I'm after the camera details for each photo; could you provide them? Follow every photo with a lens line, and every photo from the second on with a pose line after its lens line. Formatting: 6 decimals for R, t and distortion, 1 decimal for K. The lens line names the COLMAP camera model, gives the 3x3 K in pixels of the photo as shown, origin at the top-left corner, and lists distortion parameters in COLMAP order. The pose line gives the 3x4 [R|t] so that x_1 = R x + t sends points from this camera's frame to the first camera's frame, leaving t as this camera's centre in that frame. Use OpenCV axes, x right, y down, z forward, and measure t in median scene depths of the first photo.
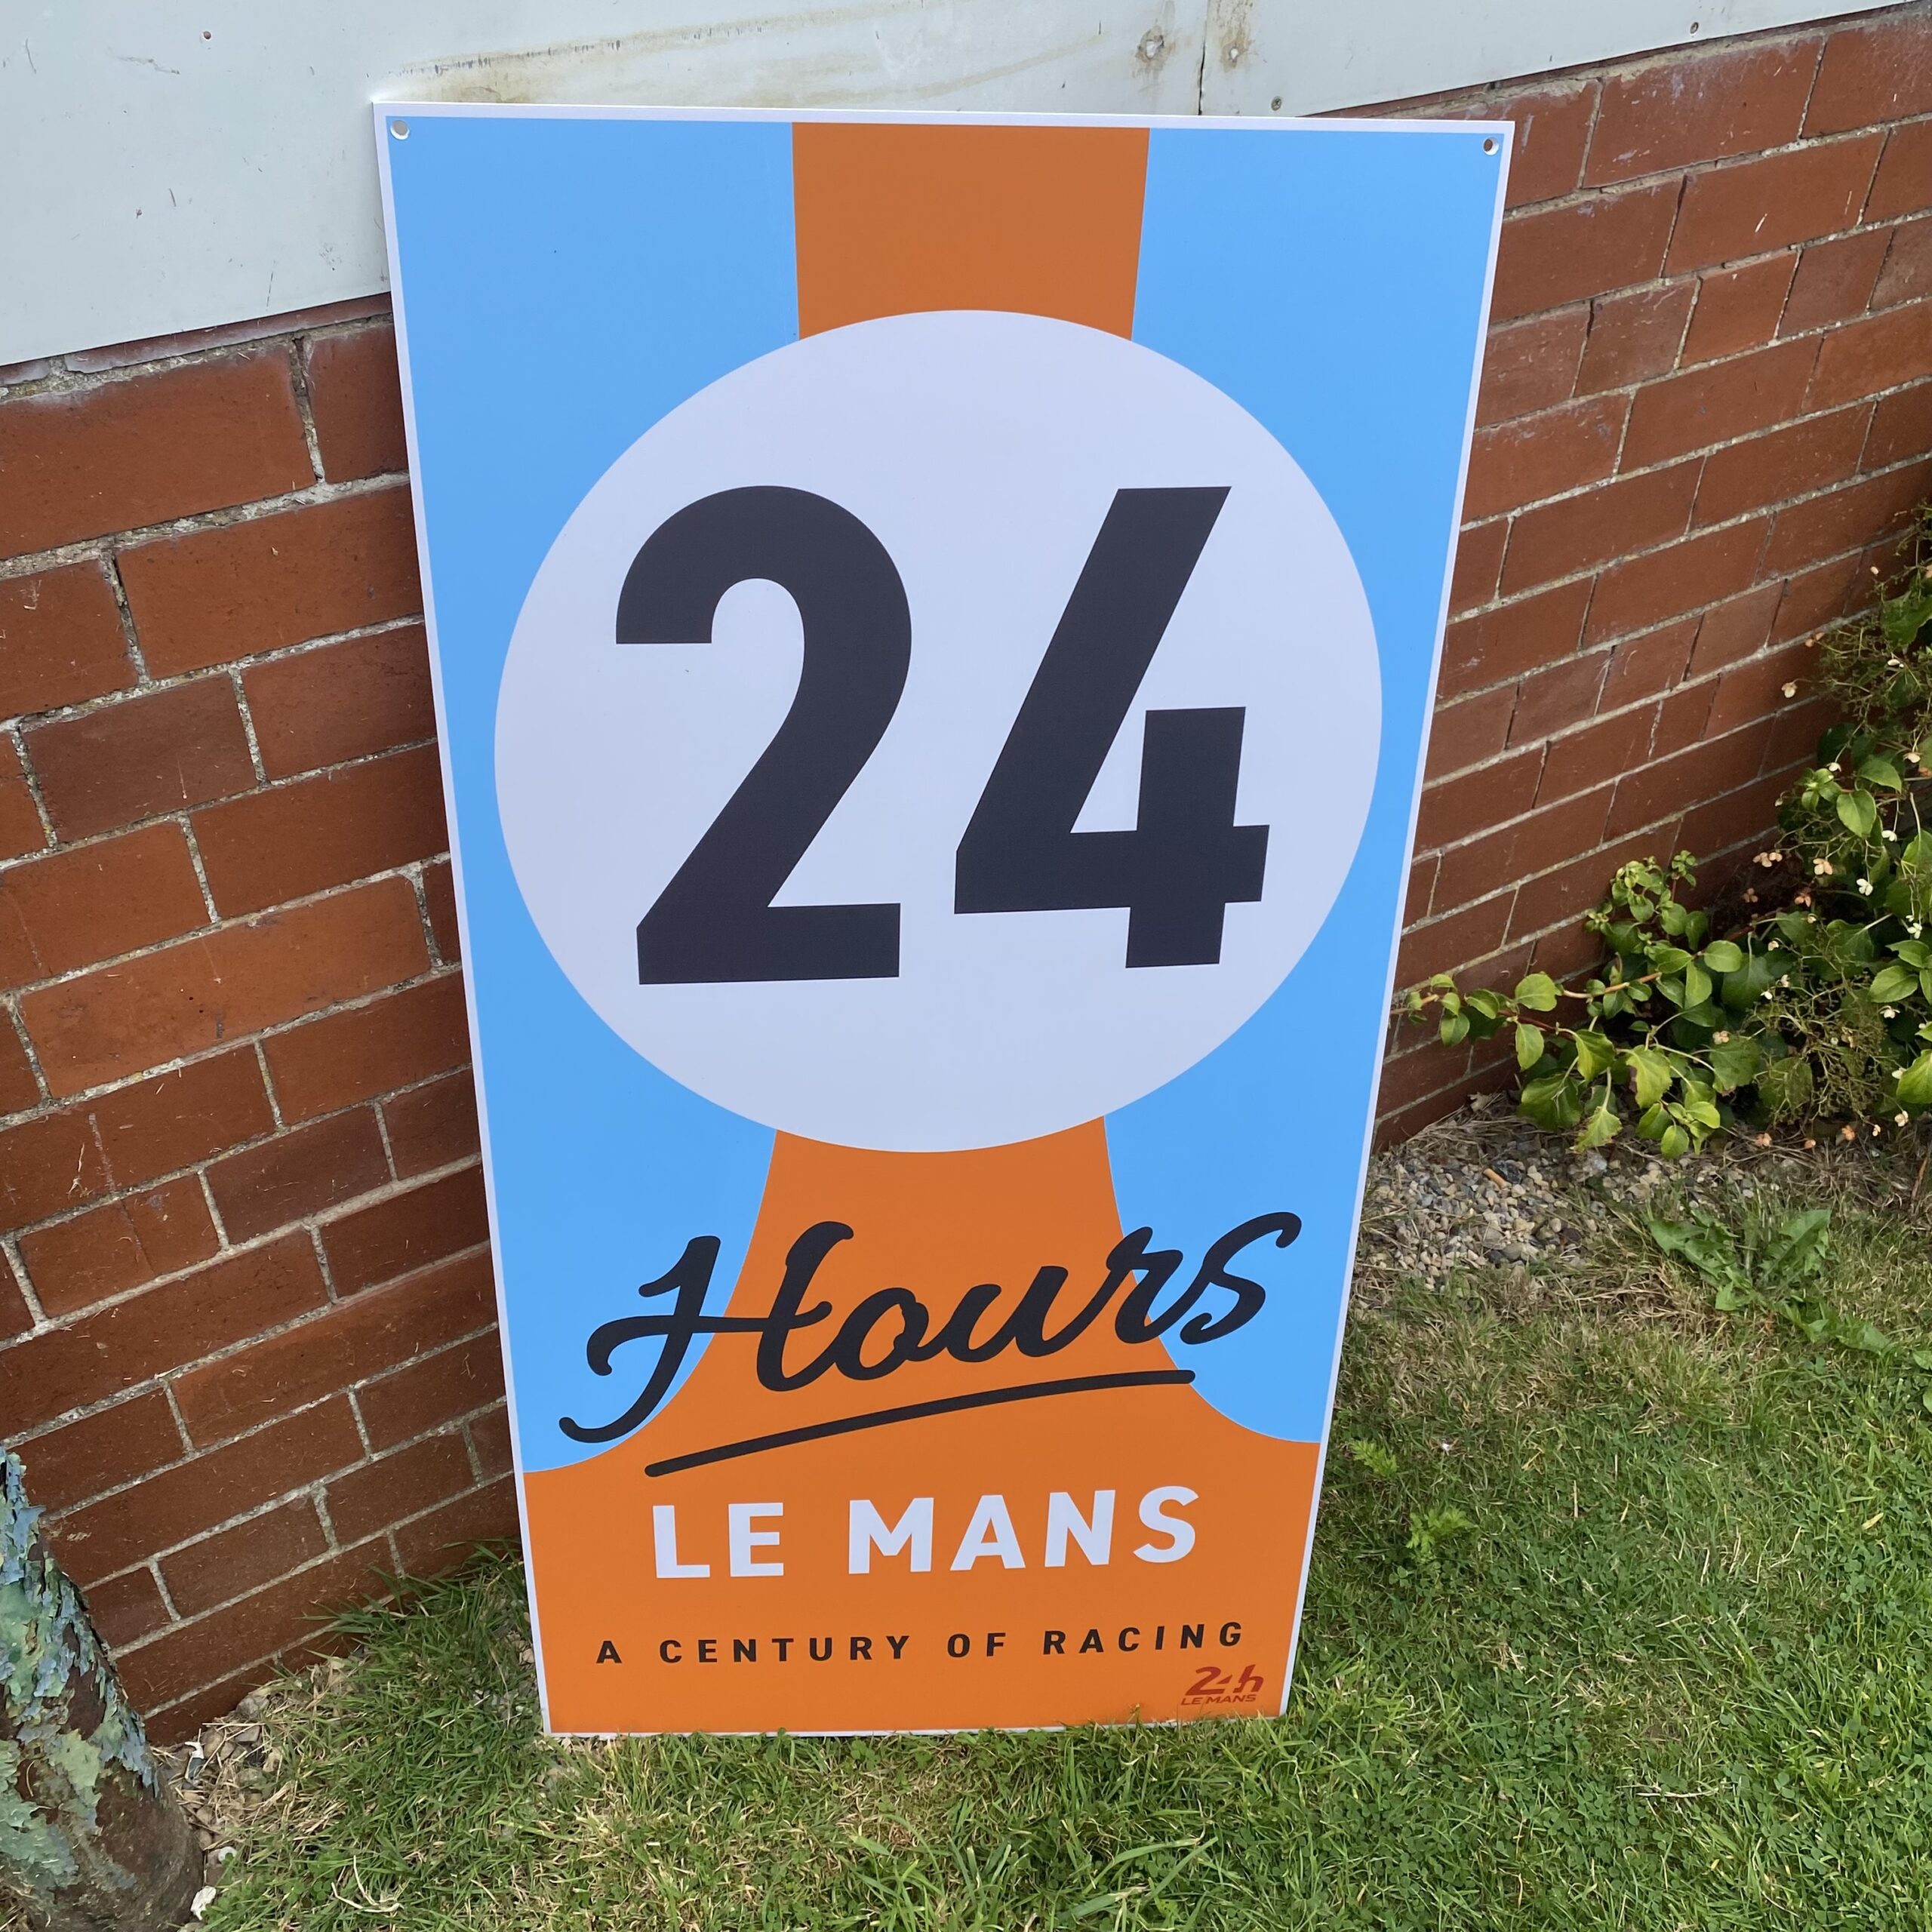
lens RADIAL K [[1983.6, 0, 960.0], [0, 1983.6, 970.7], [0, 0, 1]] dist [0.017052, -0.014554]
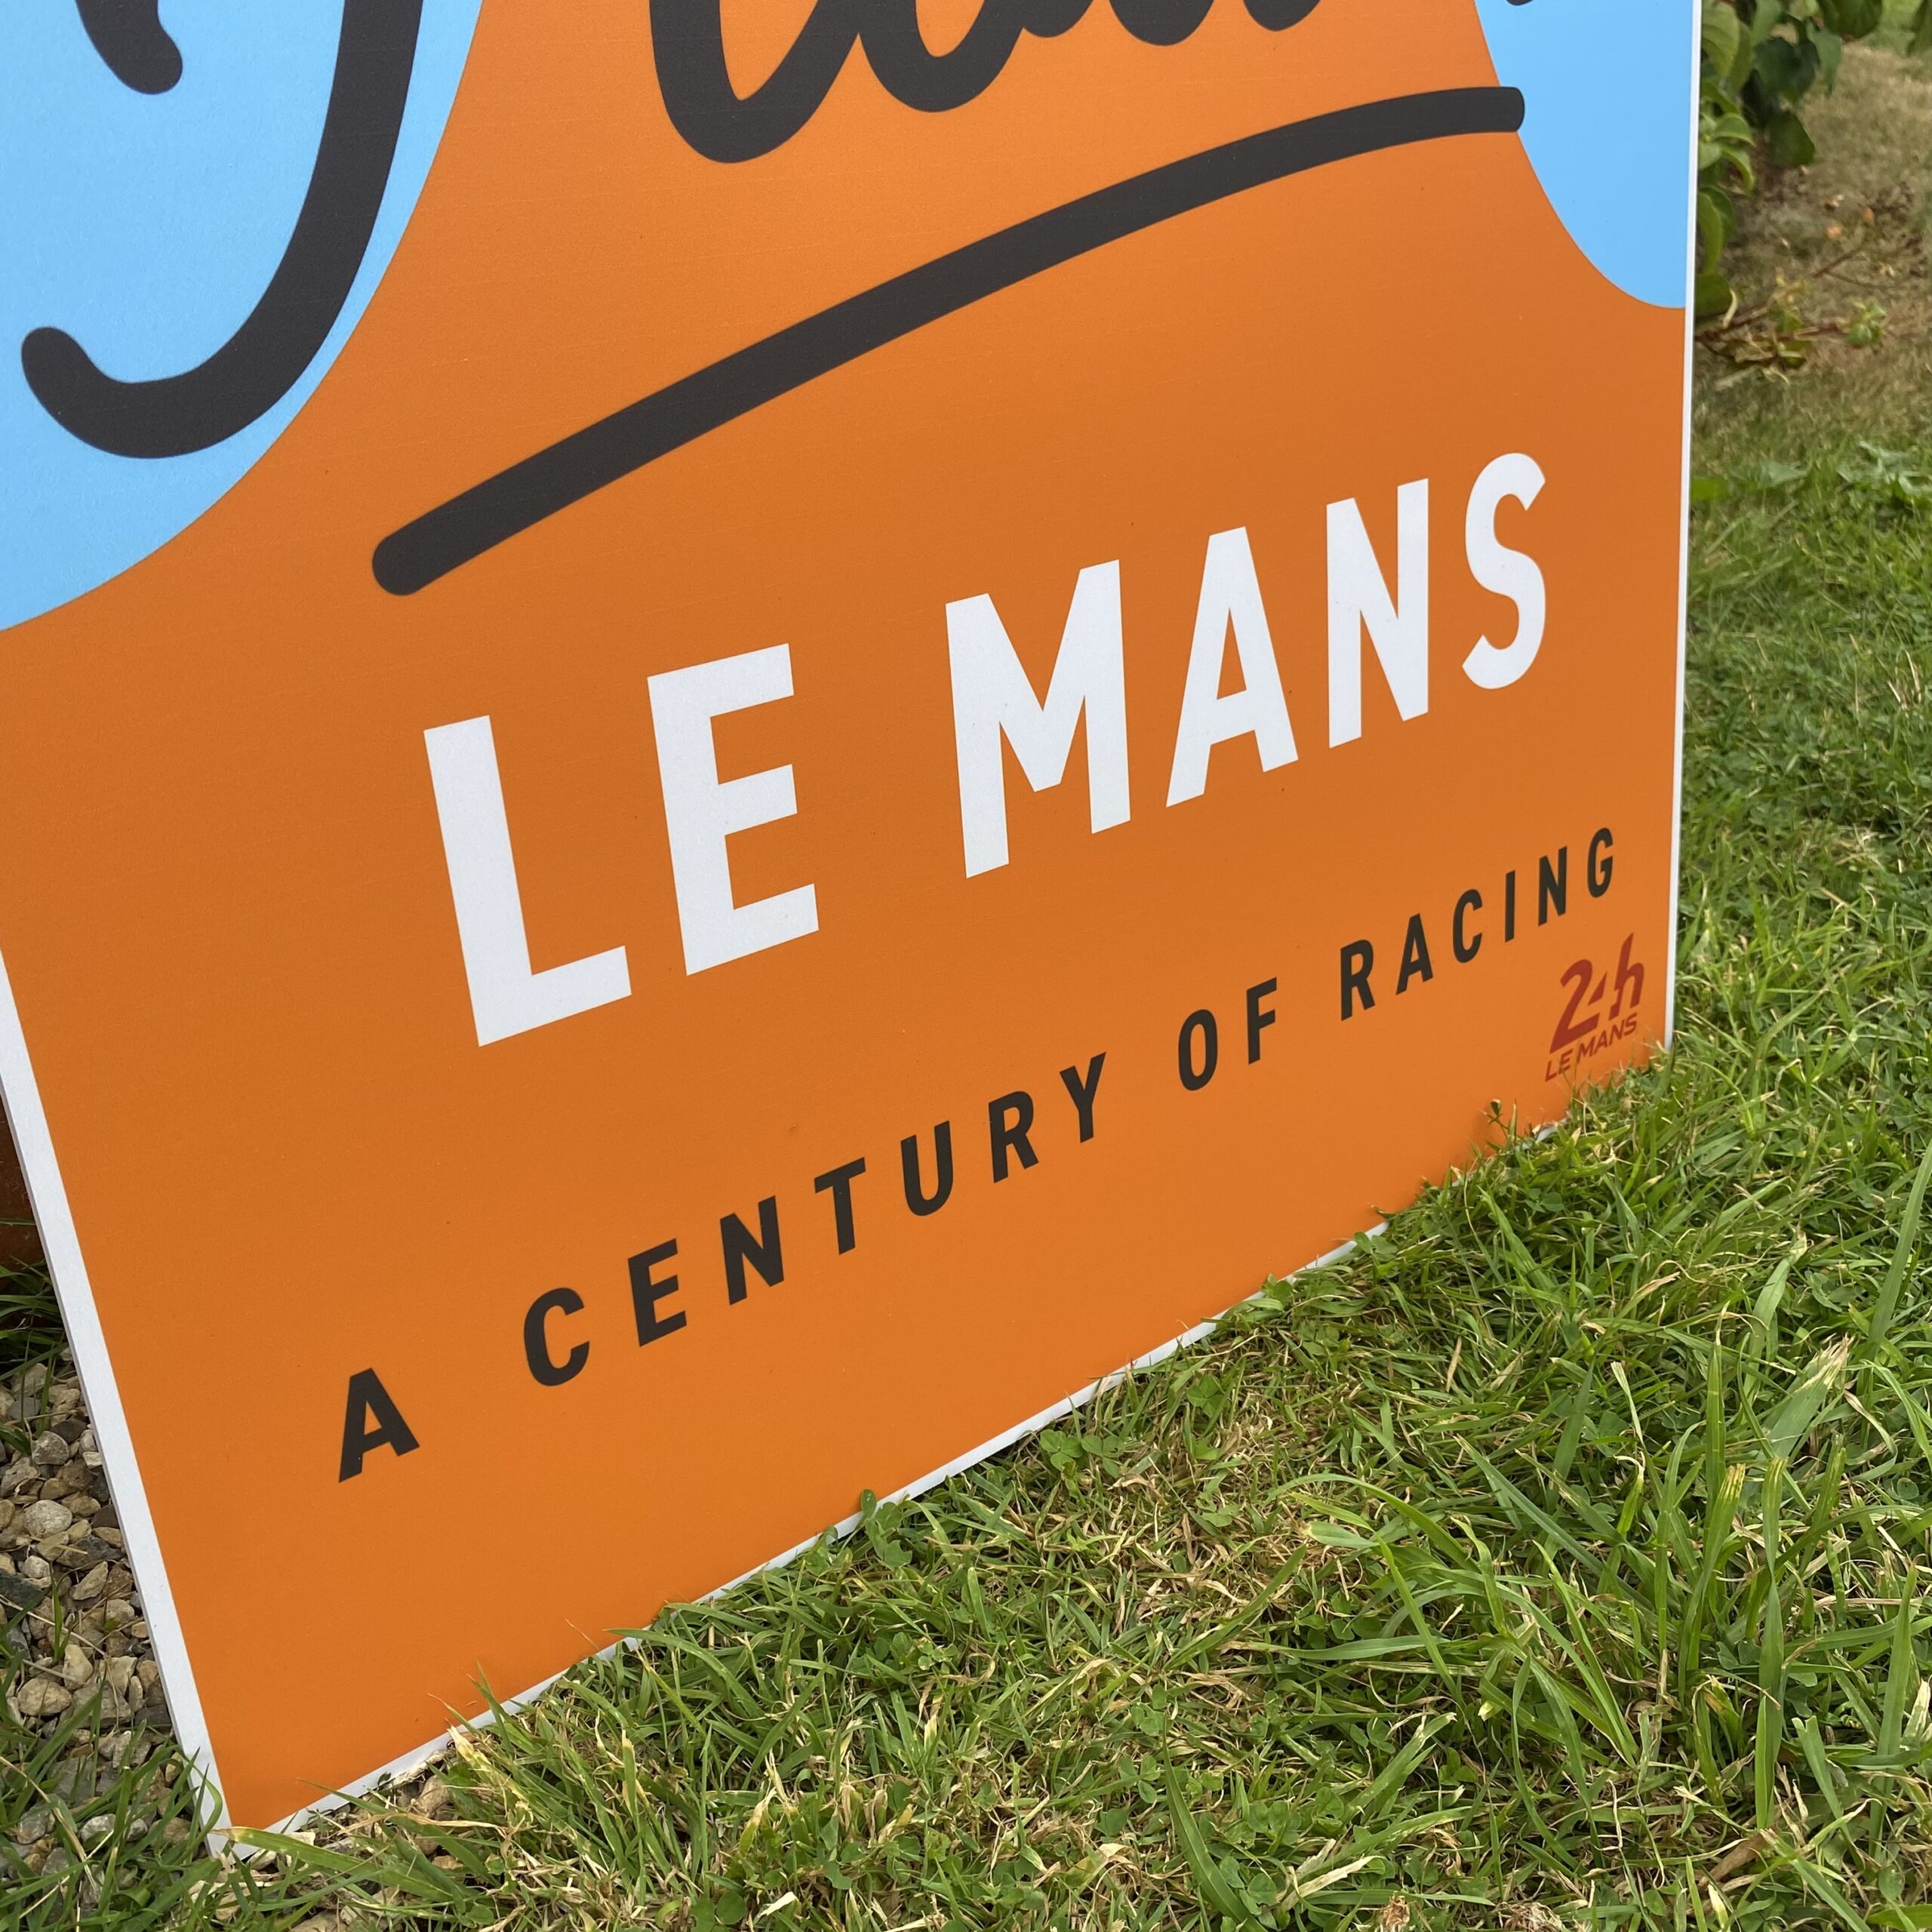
lens RADIAL K [[1970.5, 0, 969.9], [0, 1970.5, 932.5], [0, 0, 1]] dist [0.097917, -0.176951]
pose [[0.808805, -0.302770, 0.504147, -0.237368], [0.380236, 0.923219, -0.055567, 0.331208], [-0.448615, 0.236637, 0.861828, 0.691318]]
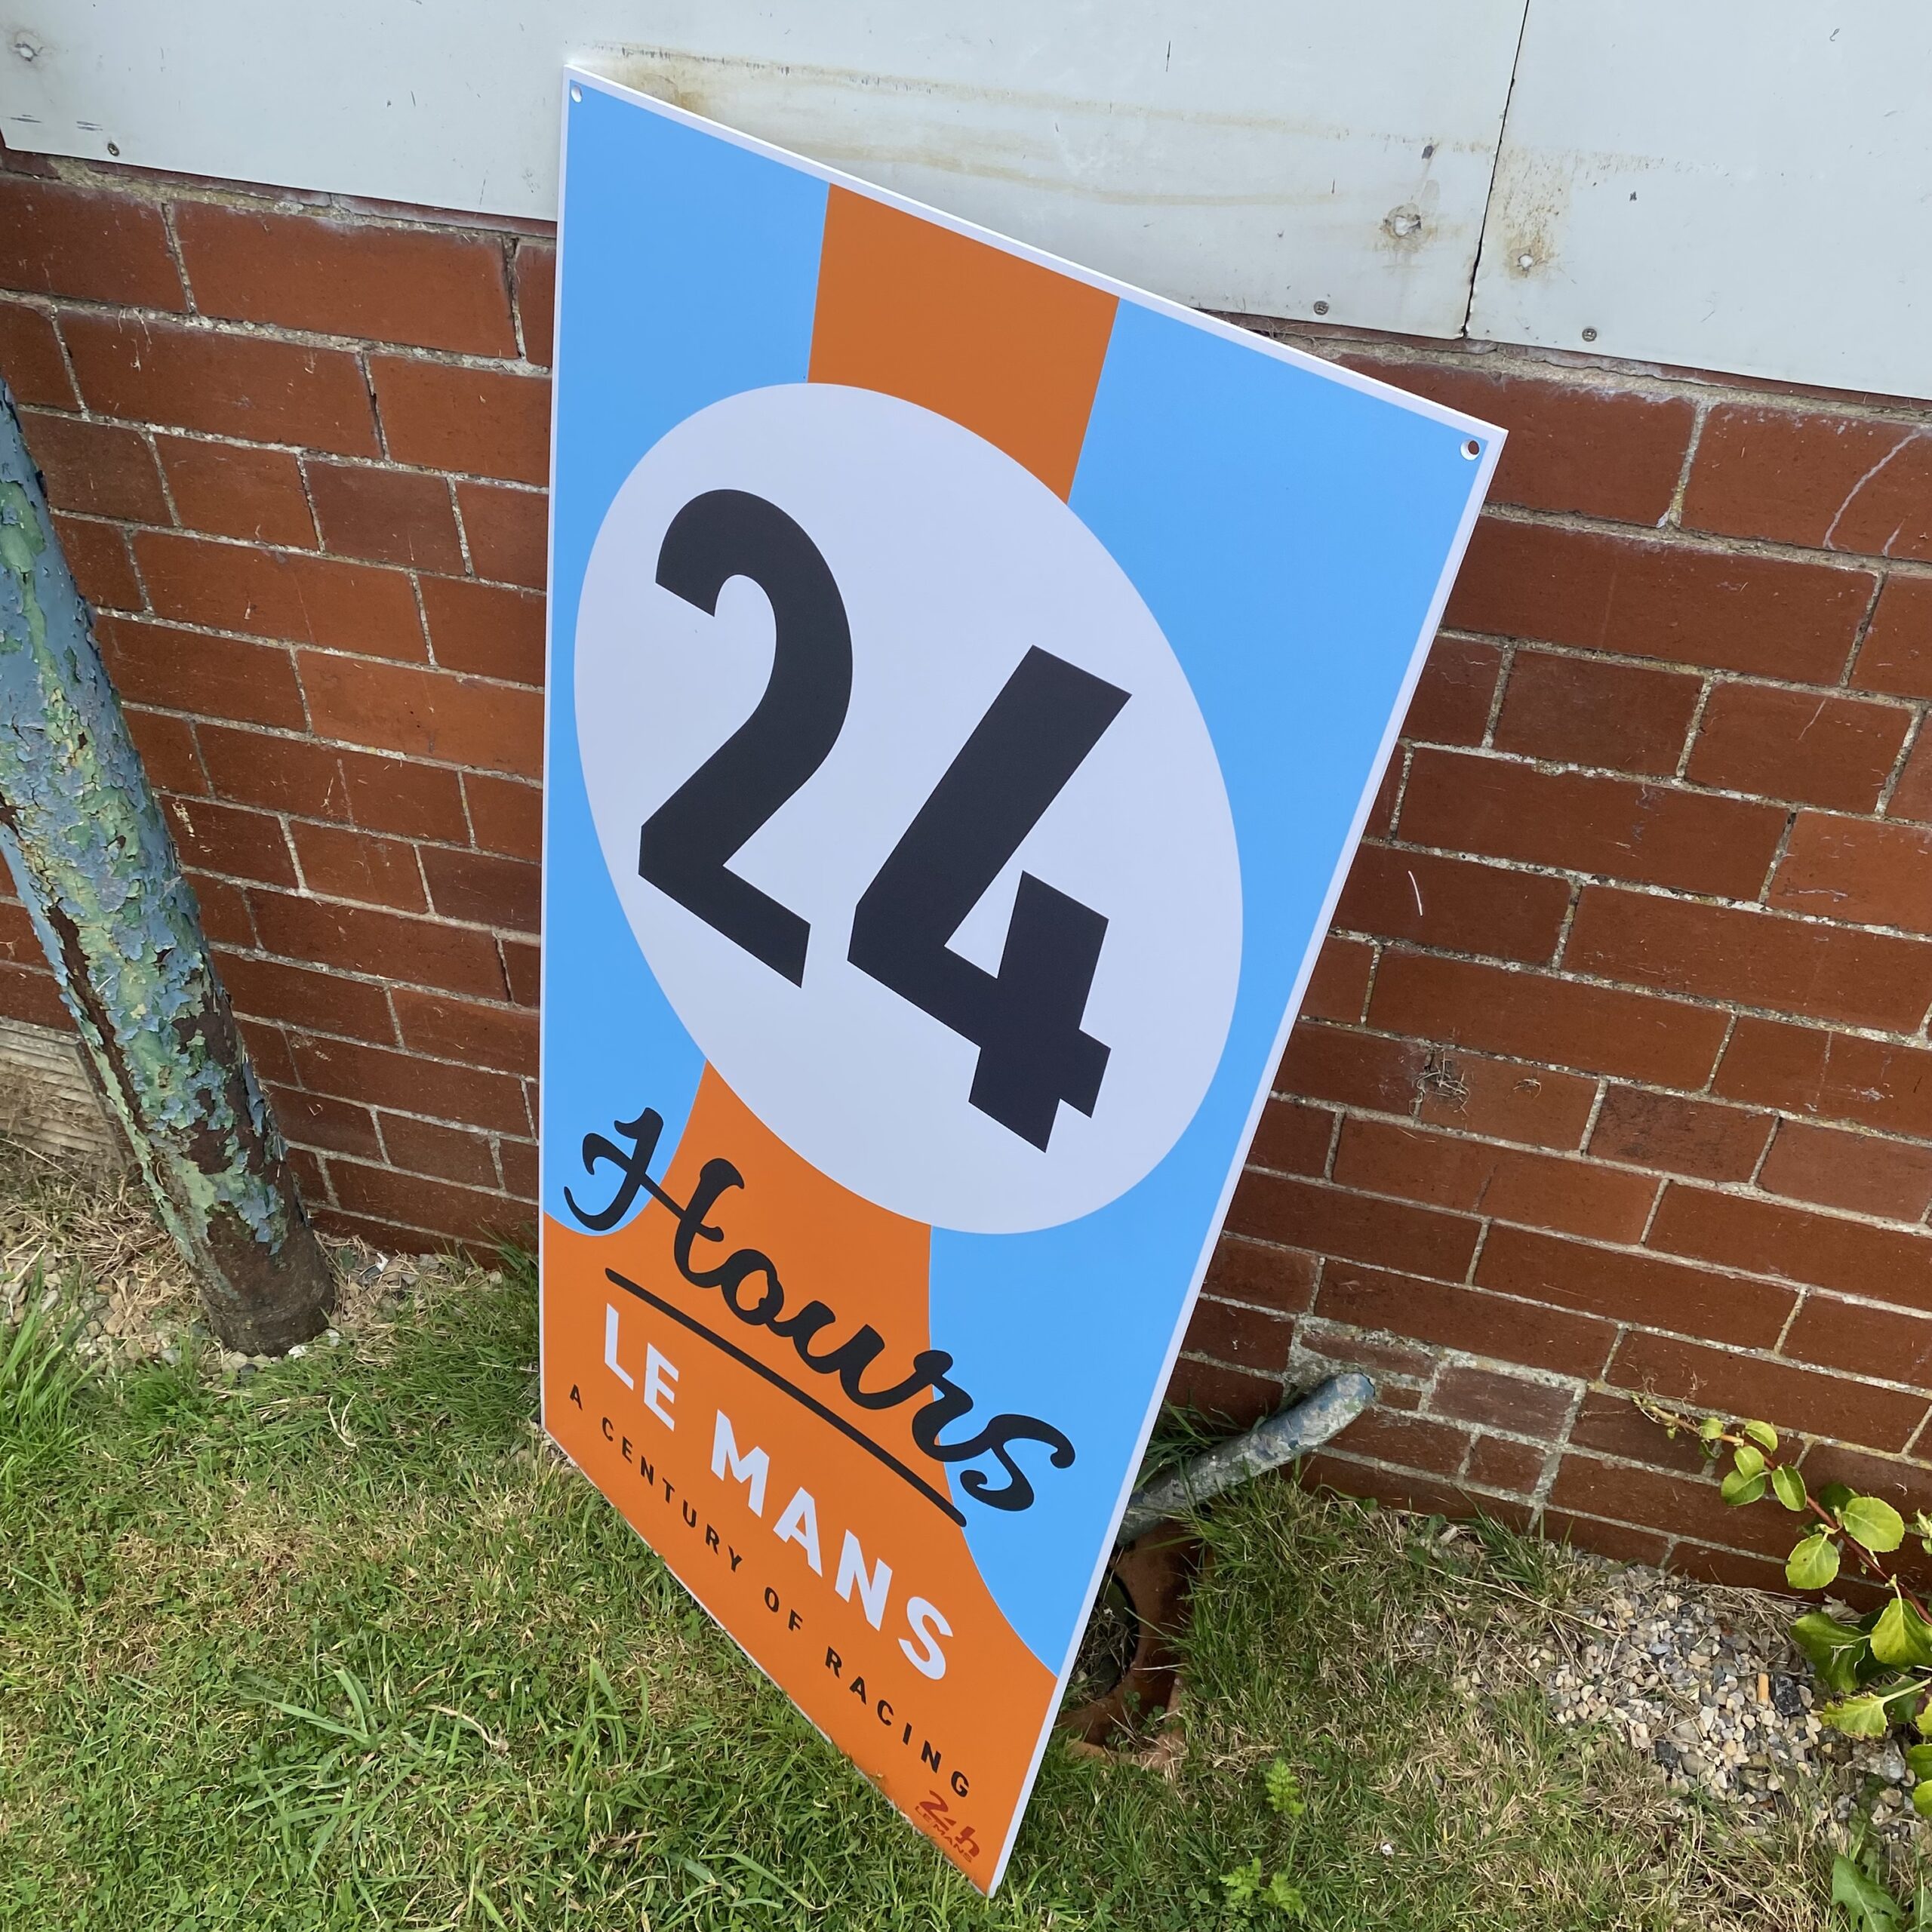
lens RADIAL K [[1978.2, 0, 948.5], [0, 1978.2, 978.7], [0, 0, 1]] dist [0.052589, -0.111629]
pose [[0.656947, 0.502284, -0.562256, 0.501614], [-0.474394, 0.855014, 0.209528, -0.213197], [0.585979, 0.129082, 0.799979, 0.173902]]
